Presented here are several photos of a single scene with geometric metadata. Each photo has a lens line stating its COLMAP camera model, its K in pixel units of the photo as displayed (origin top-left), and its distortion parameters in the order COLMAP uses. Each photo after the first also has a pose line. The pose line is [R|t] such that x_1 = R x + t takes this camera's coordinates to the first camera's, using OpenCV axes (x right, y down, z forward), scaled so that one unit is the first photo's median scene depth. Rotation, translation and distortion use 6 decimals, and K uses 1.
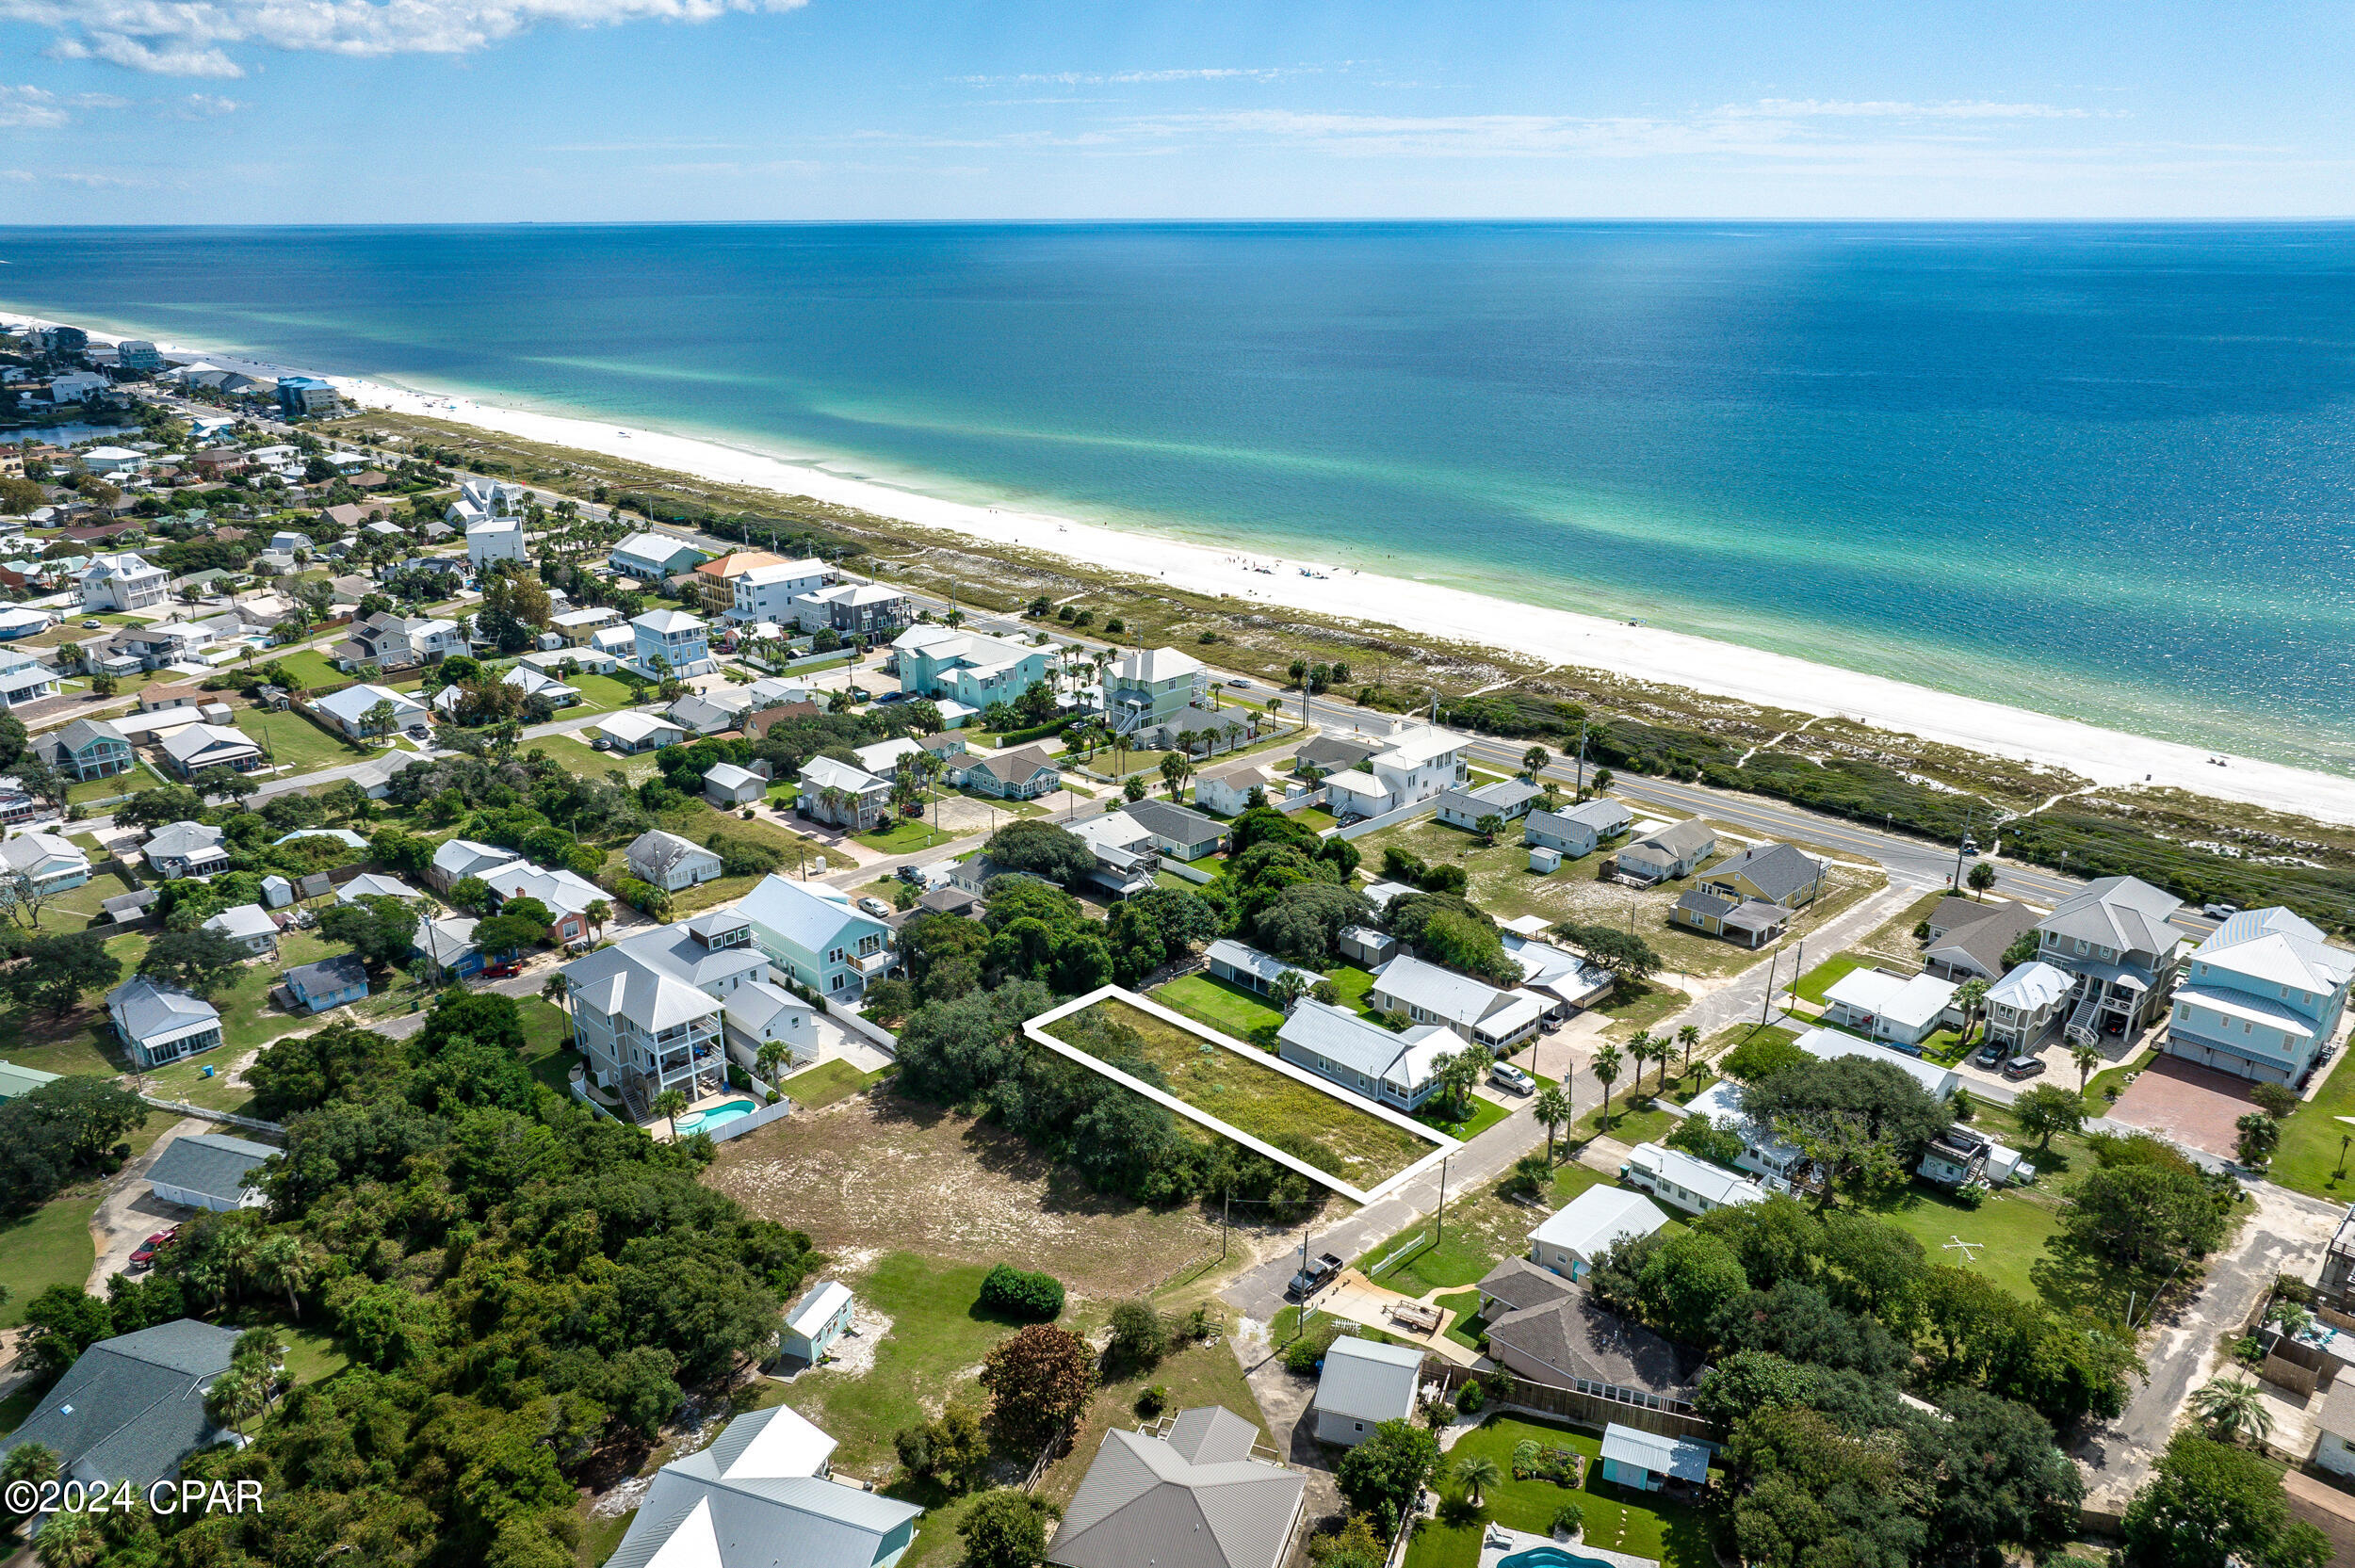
lens RADIAL K [[1623.6, 0, 1177.5], [0, 1623.6, 784.0], [0, 0, 1]] dist [0.001018, -0.006926]
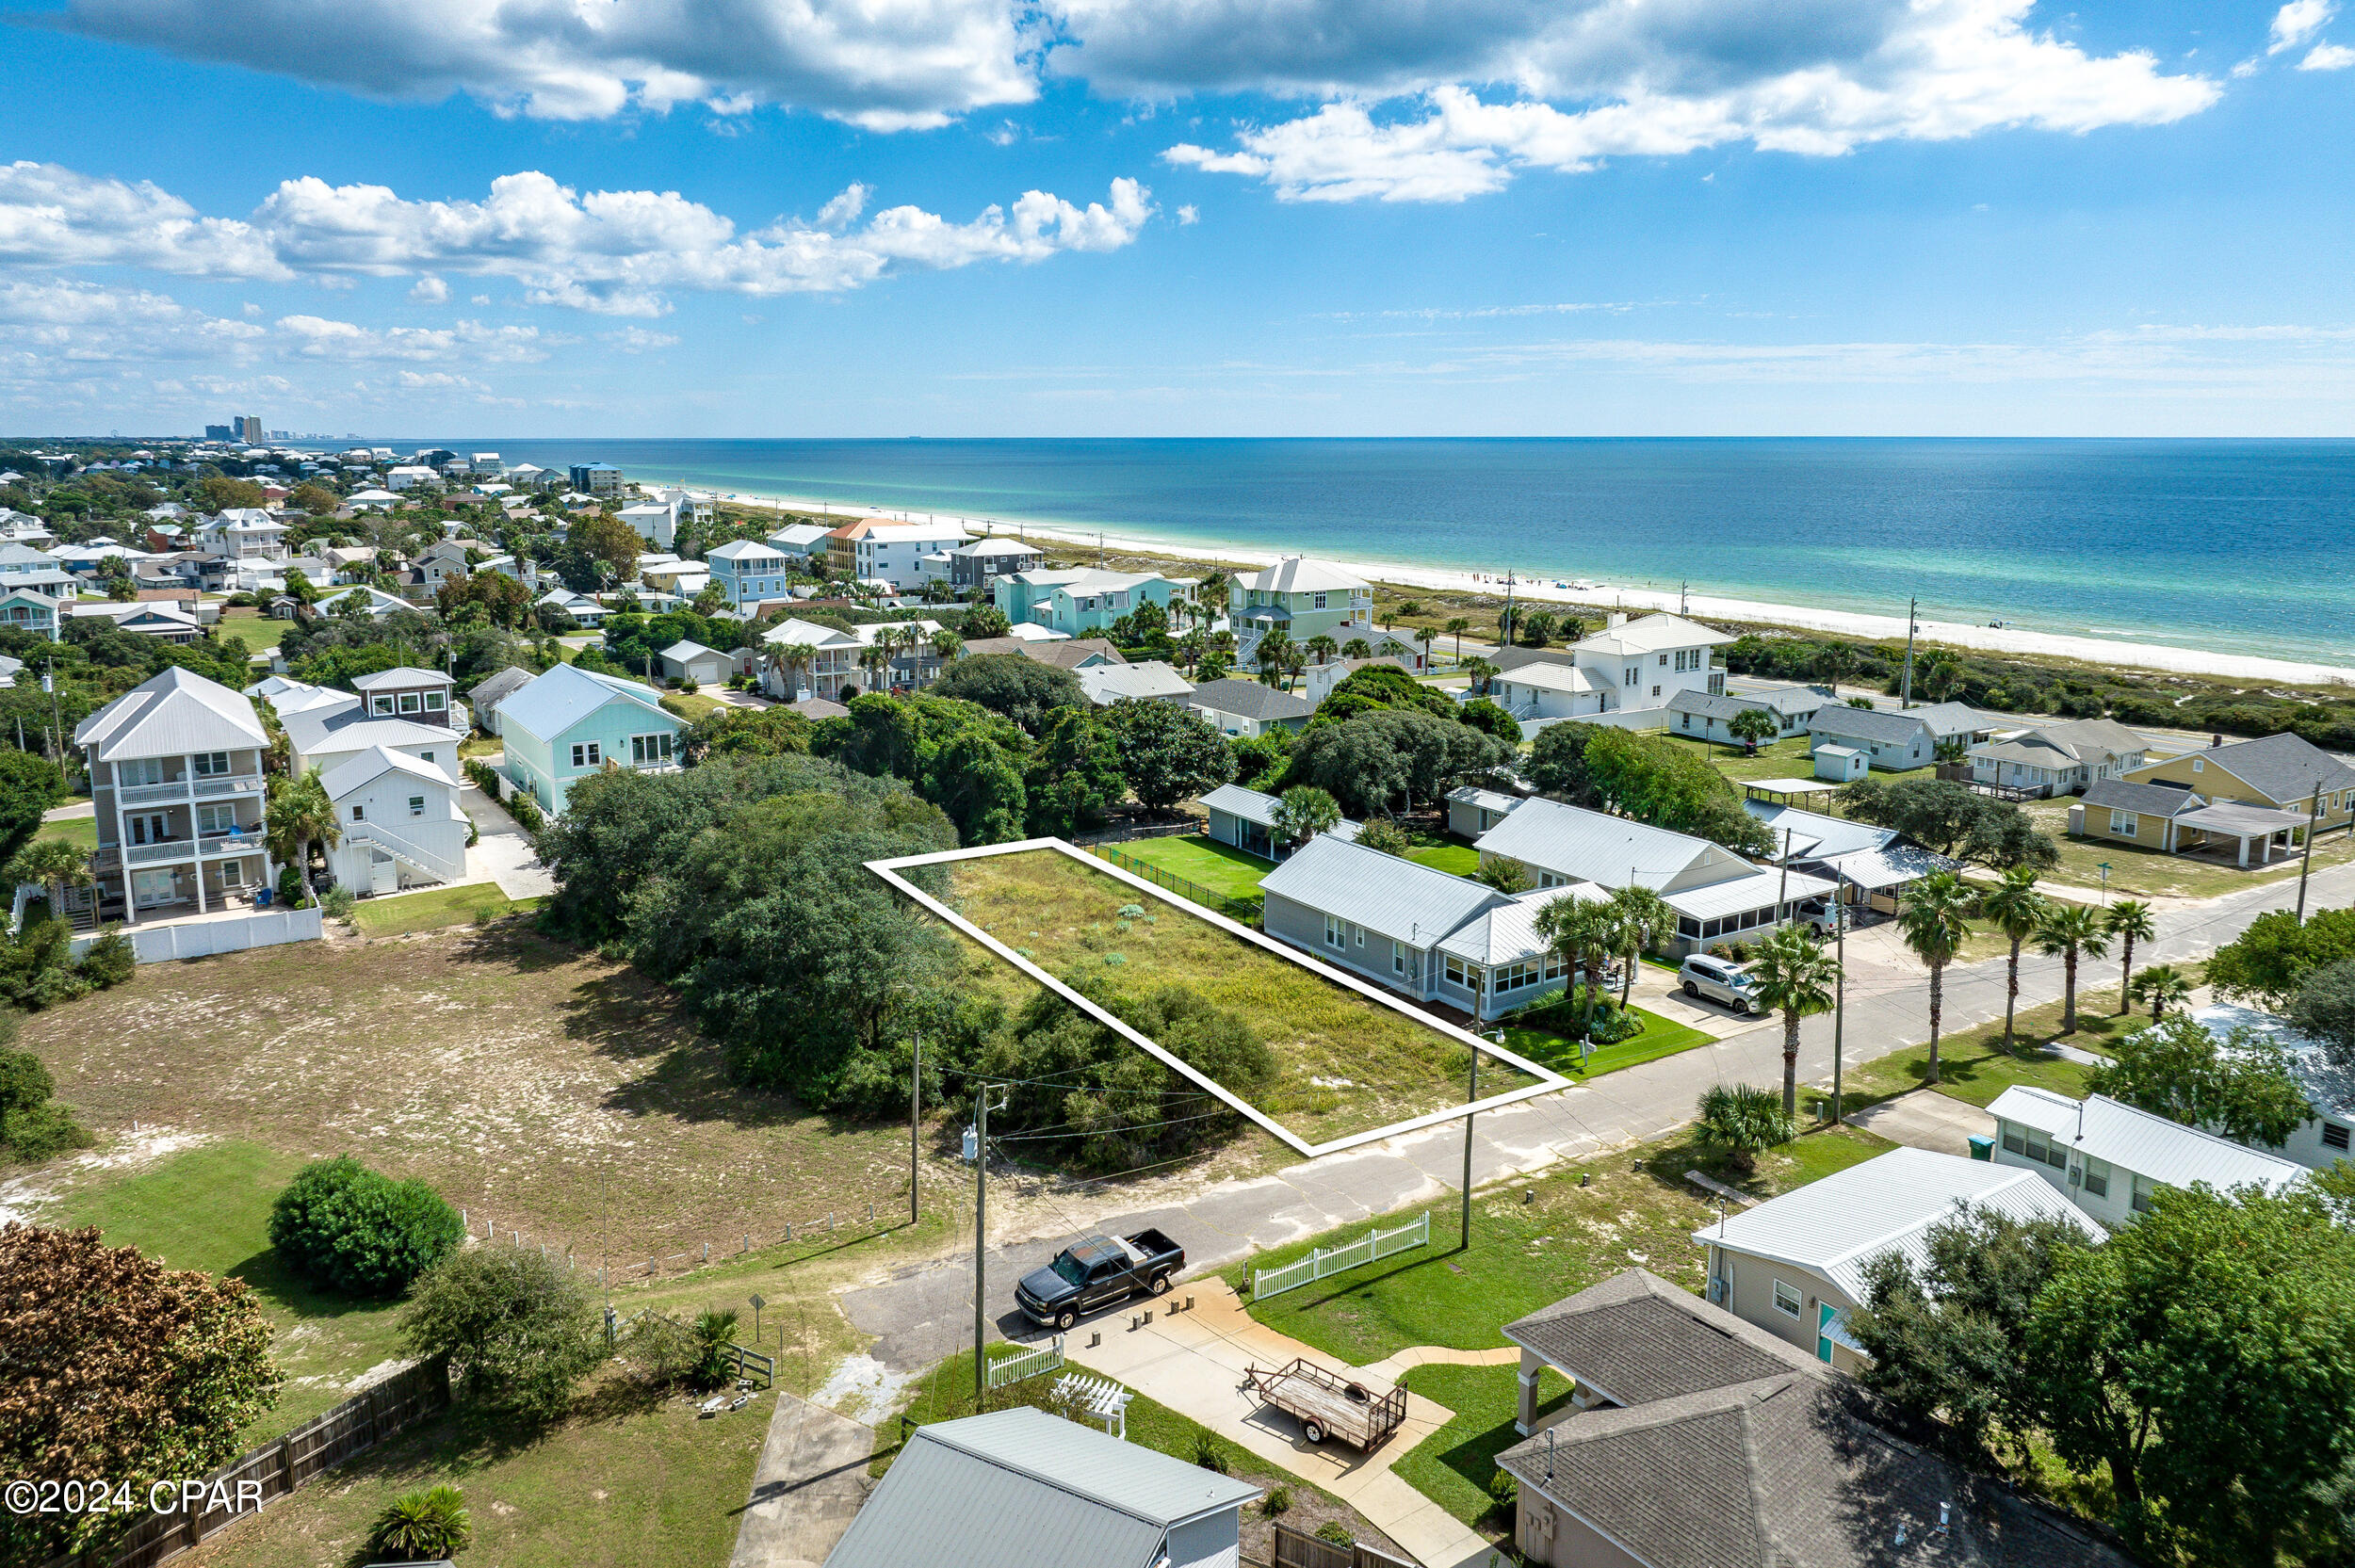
lens RADIAL K [[1629.8, 0, 1175.7], [0, 1629.8, 656.5], [0, 0, 1]] dist [-0.005548, -0.001611]
pose [[0.979730, 0.029066, -0.198202, 0.126423], [-0.066908, 0.980077, -0.187009, 0.168656], [0.188818, 0.196480, 0.962156, 0.445567]]
